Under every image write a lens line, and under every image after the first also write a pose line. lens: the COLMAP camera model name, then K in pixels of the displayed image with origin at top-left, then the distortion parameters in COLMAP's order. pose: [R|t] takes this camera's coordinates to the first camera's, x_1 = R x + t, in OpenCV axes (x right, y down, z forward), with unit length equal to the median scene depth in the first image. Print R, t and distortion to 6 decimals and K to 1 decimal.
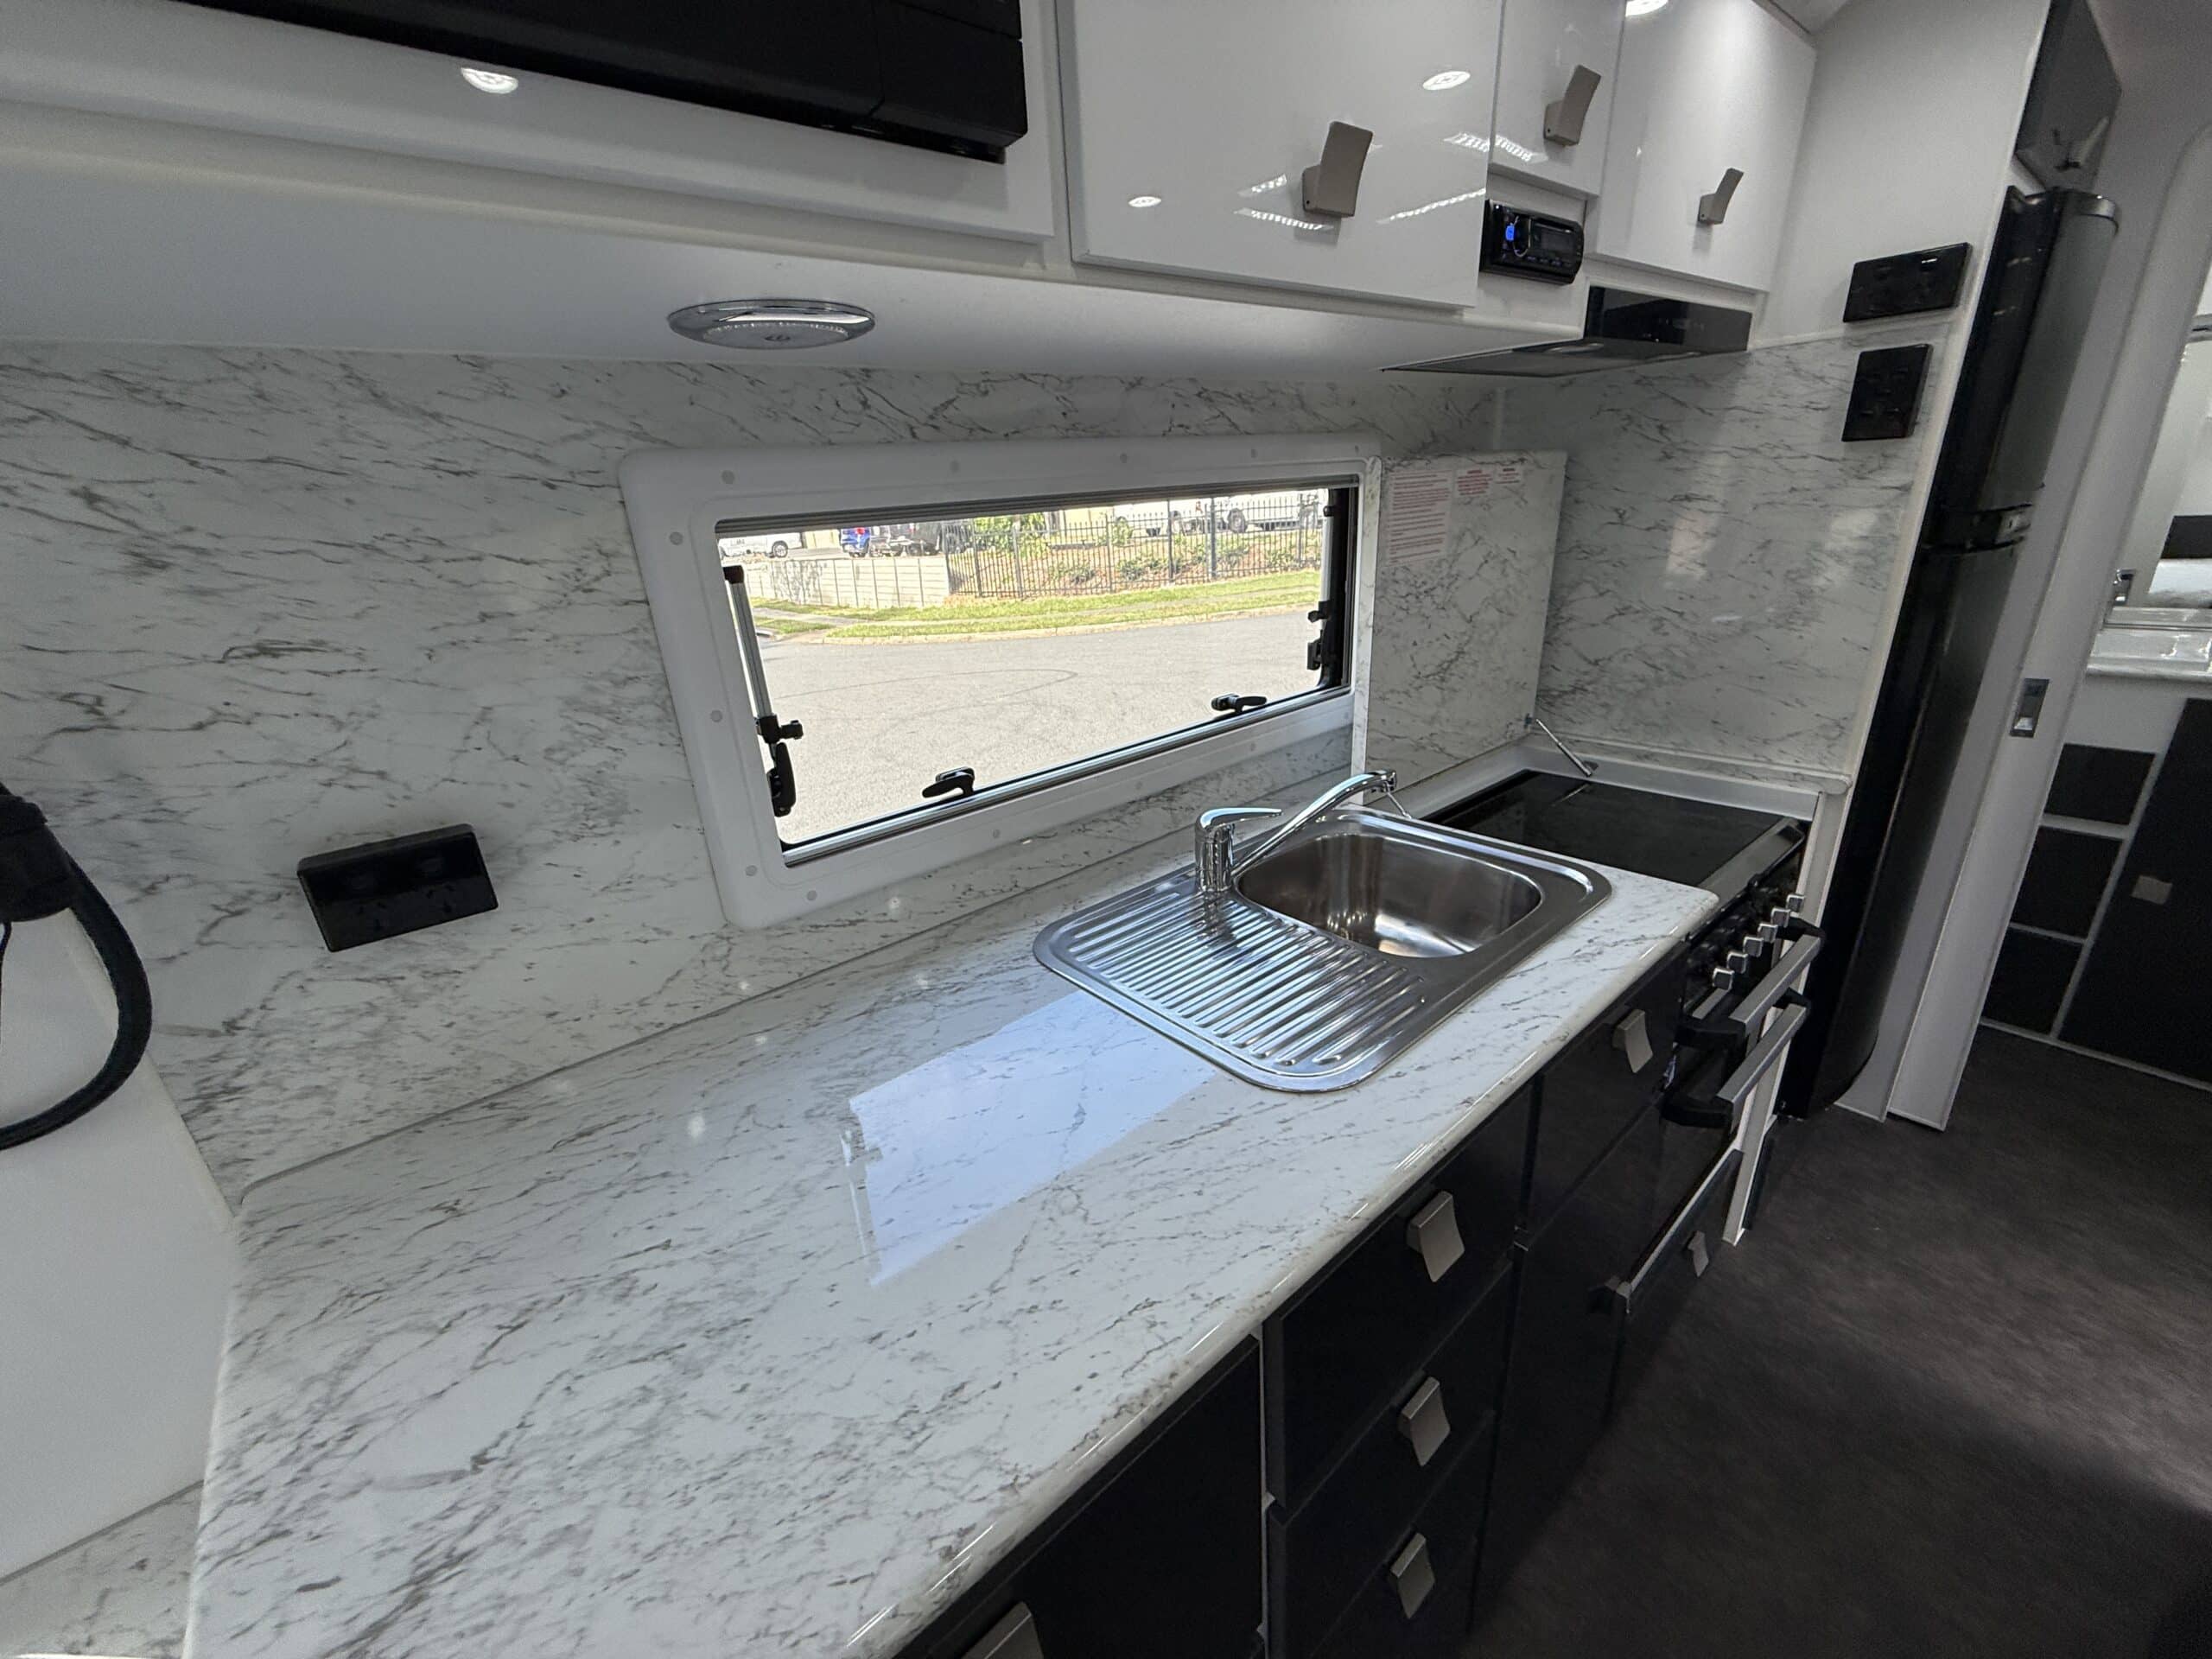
lens RADIAL K [[878.3, 0, 1102.3], [0, 878.3, 832.2], [0, 0, 1]] dist [0.001705, -0.000677]
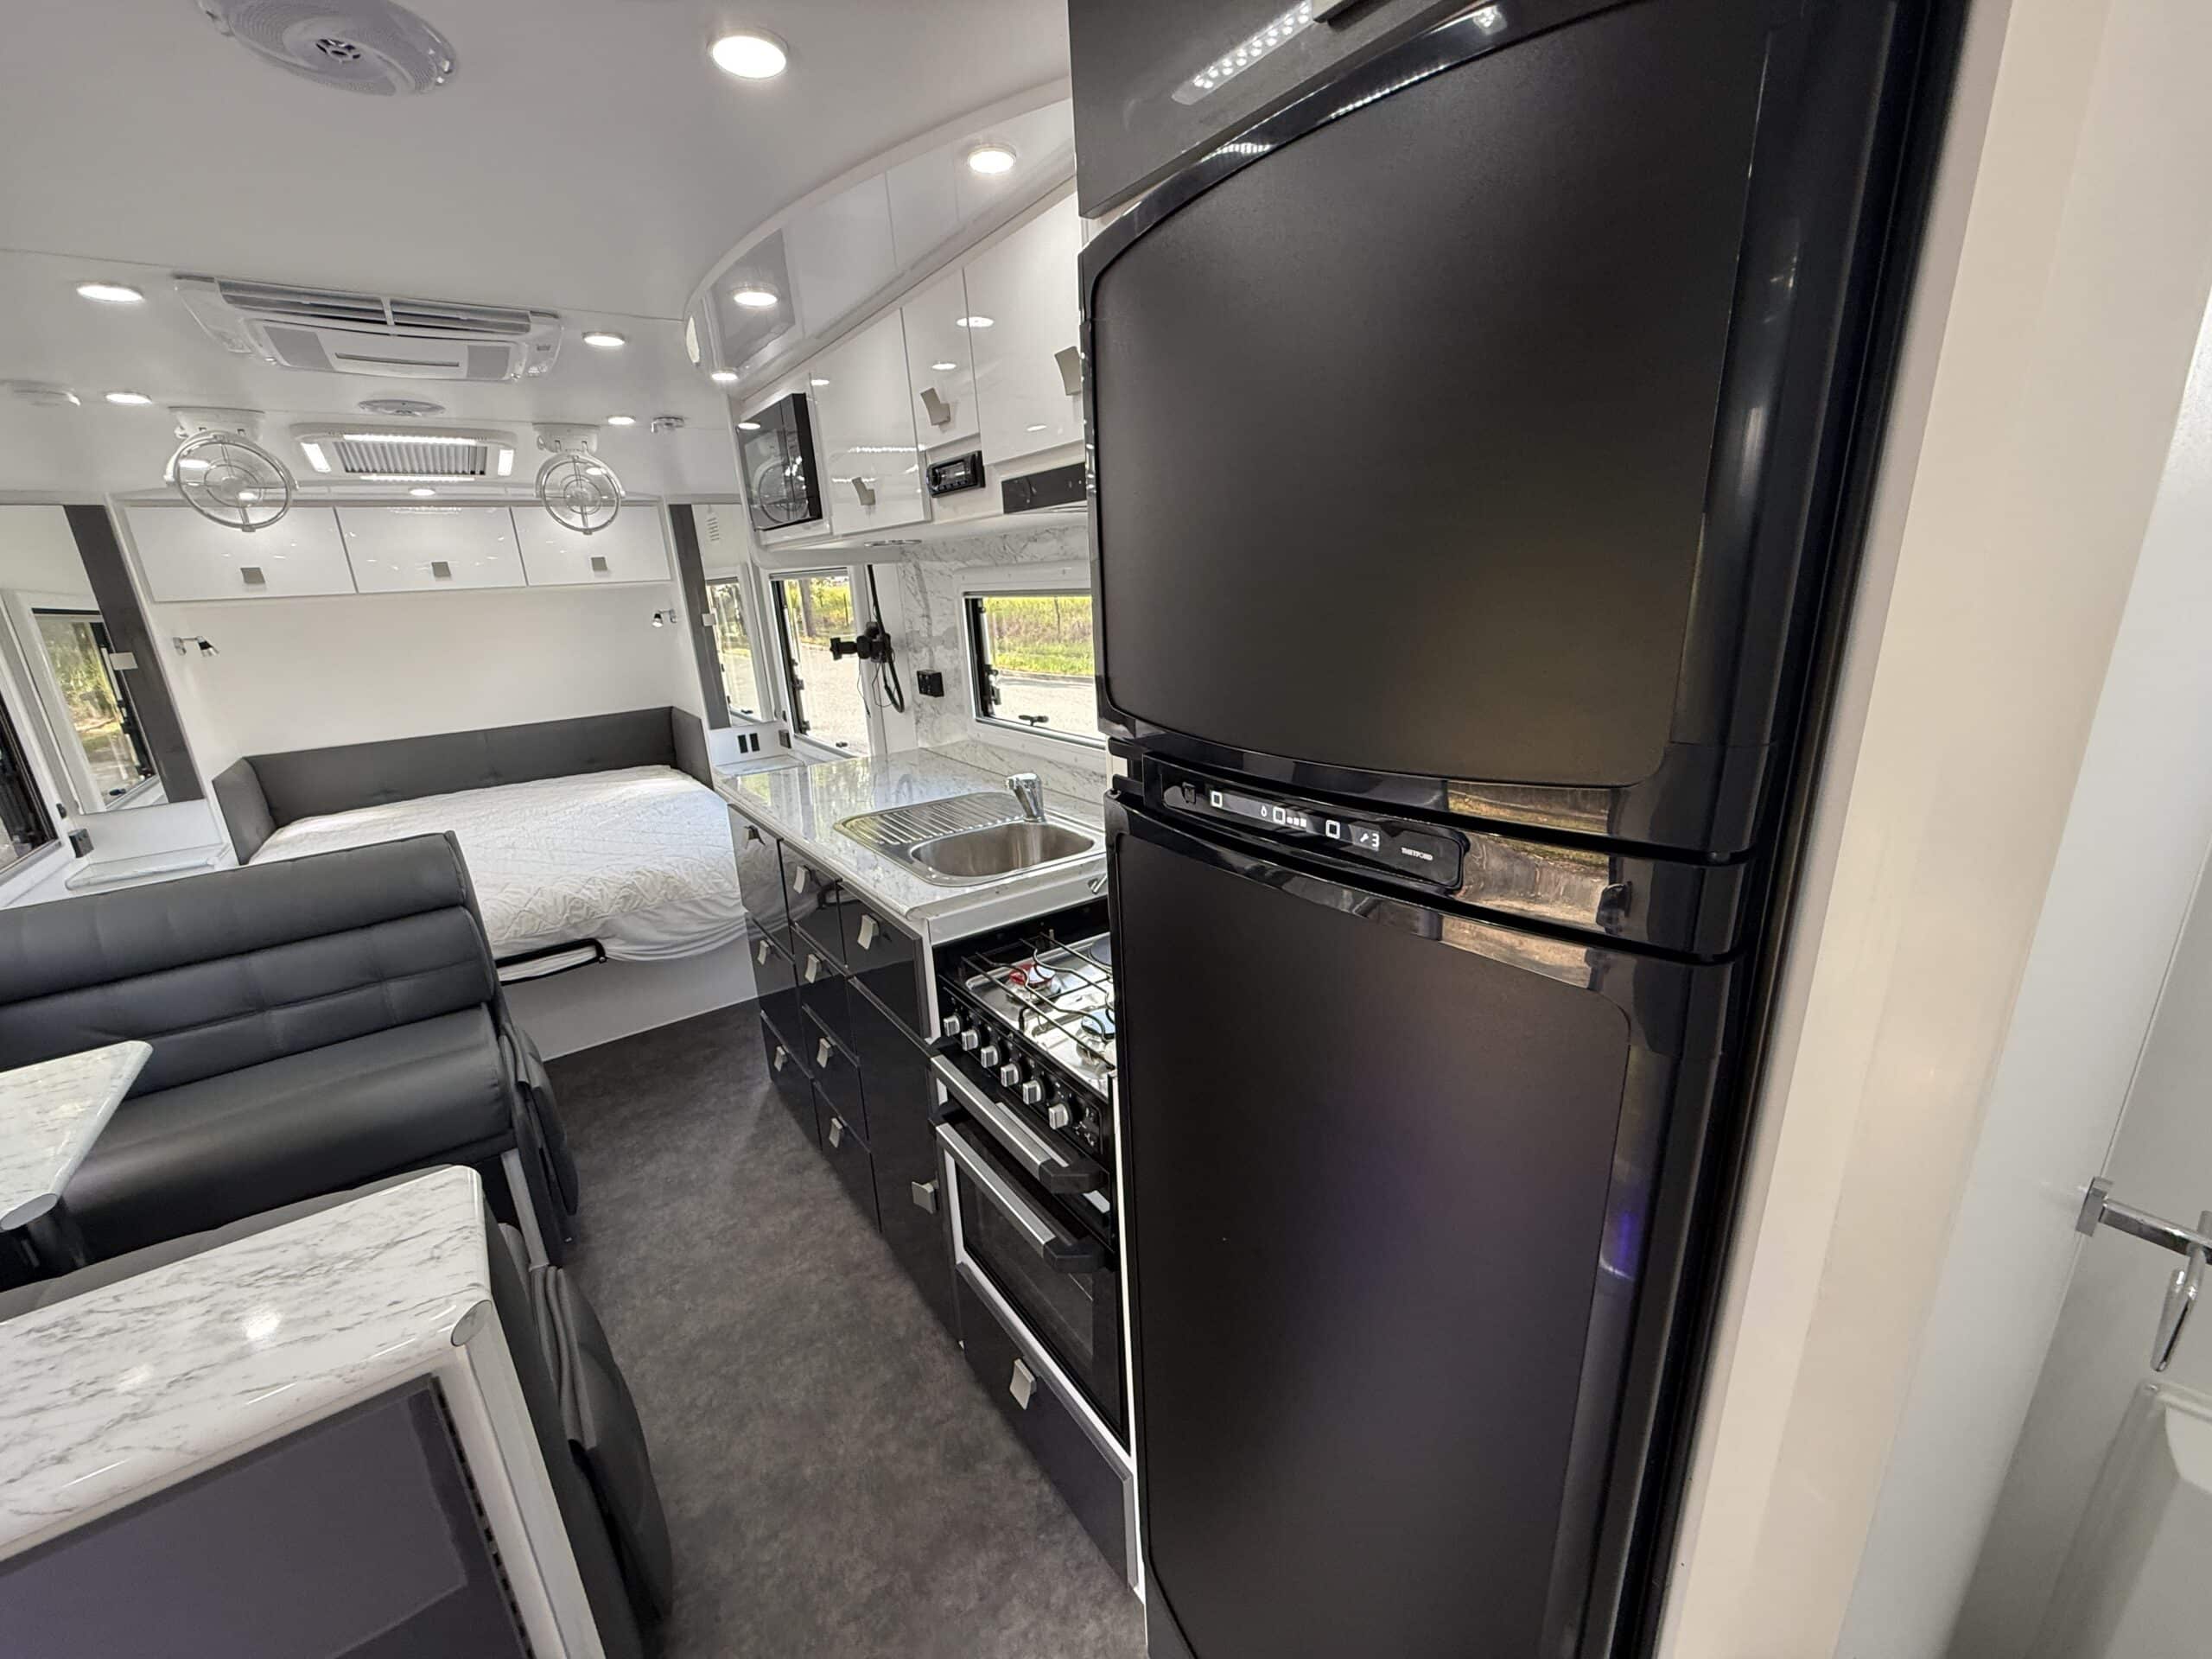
lens RADIAL K [[878.3, 0, 1101.9], [0, 878.3, 829.3], [0, 0, 1]] dist [0.001705, -0.000677]
pose [[-0.062750, 0.344524, -0.936678, 1.694368], [-0.312125, 0.884675, 0.346307, -0.541797], [0.947967, 0.314091, 0.052021, 1.022705]]
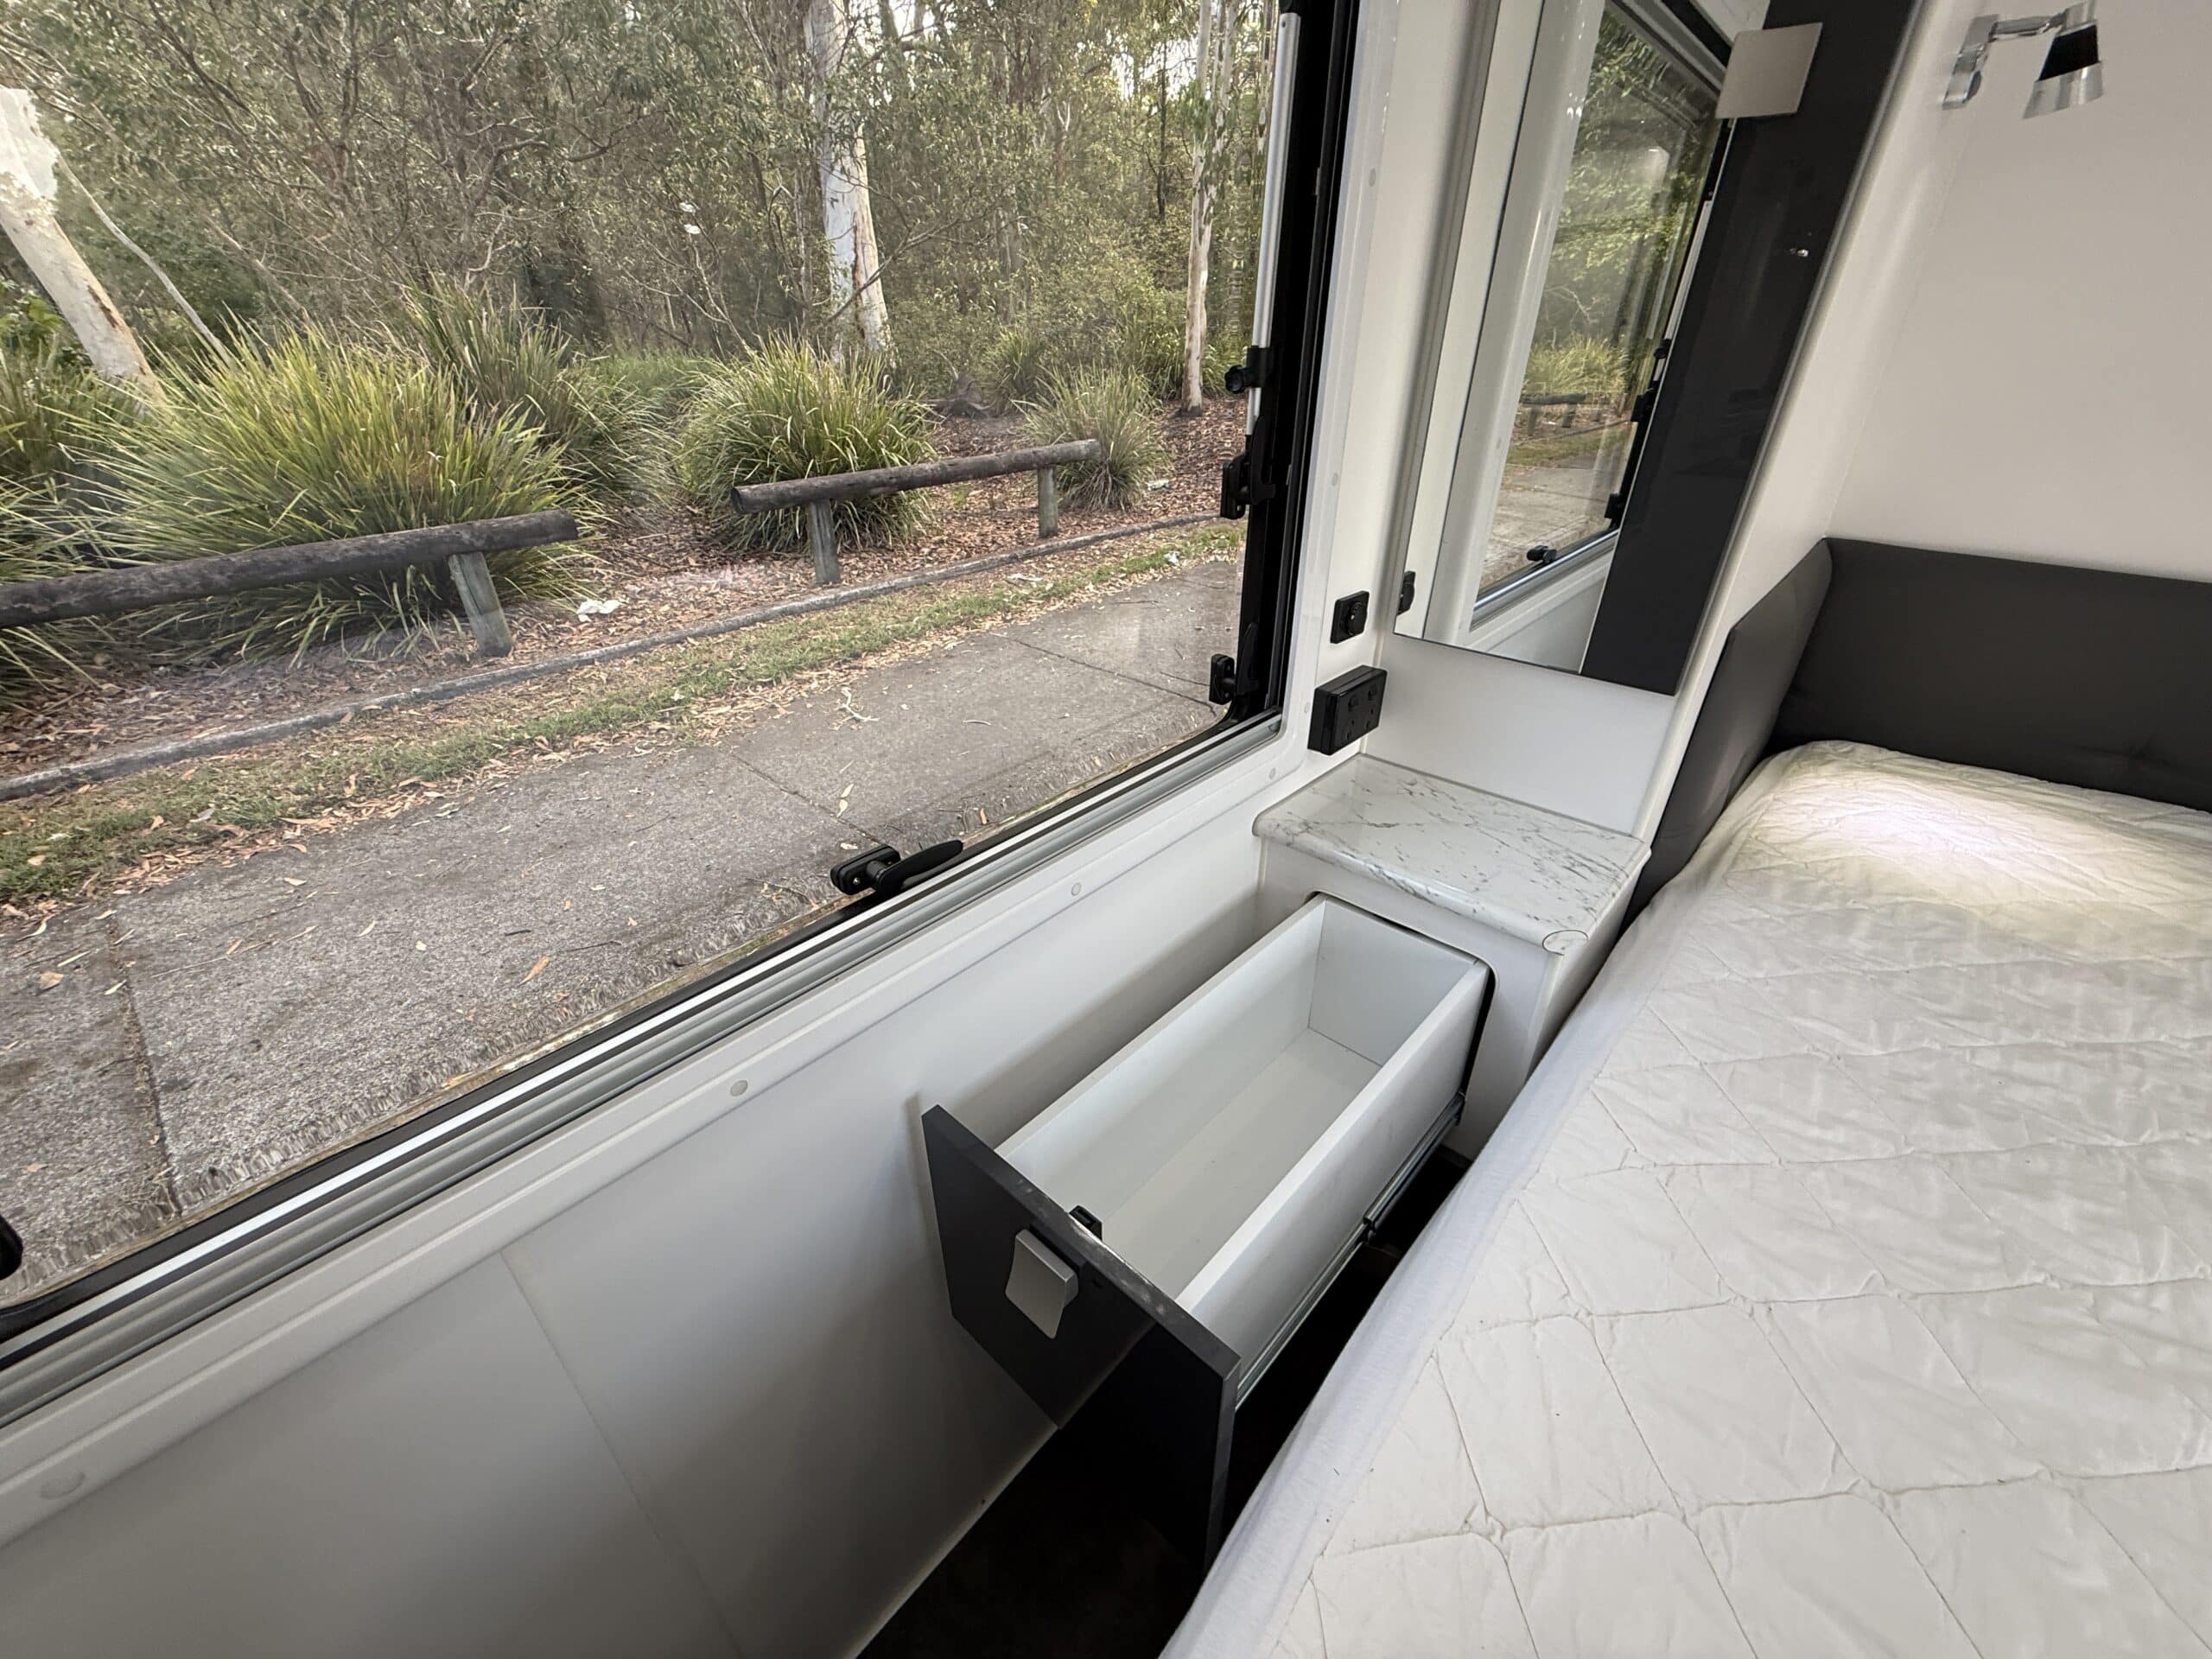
lens RADIAL K [[878.3, 0, 1102.7], [0, 878.3, 829.6], [0, 0, 1]] dist [0.001705, -0.000677]
pose [[-0.988833, 0.125216, -0.080812, 0.028228], [0.014766, 0.621905, 0.782954, 0.538528], [0.148296, 0.773017, -0.616809, -0.822905]]
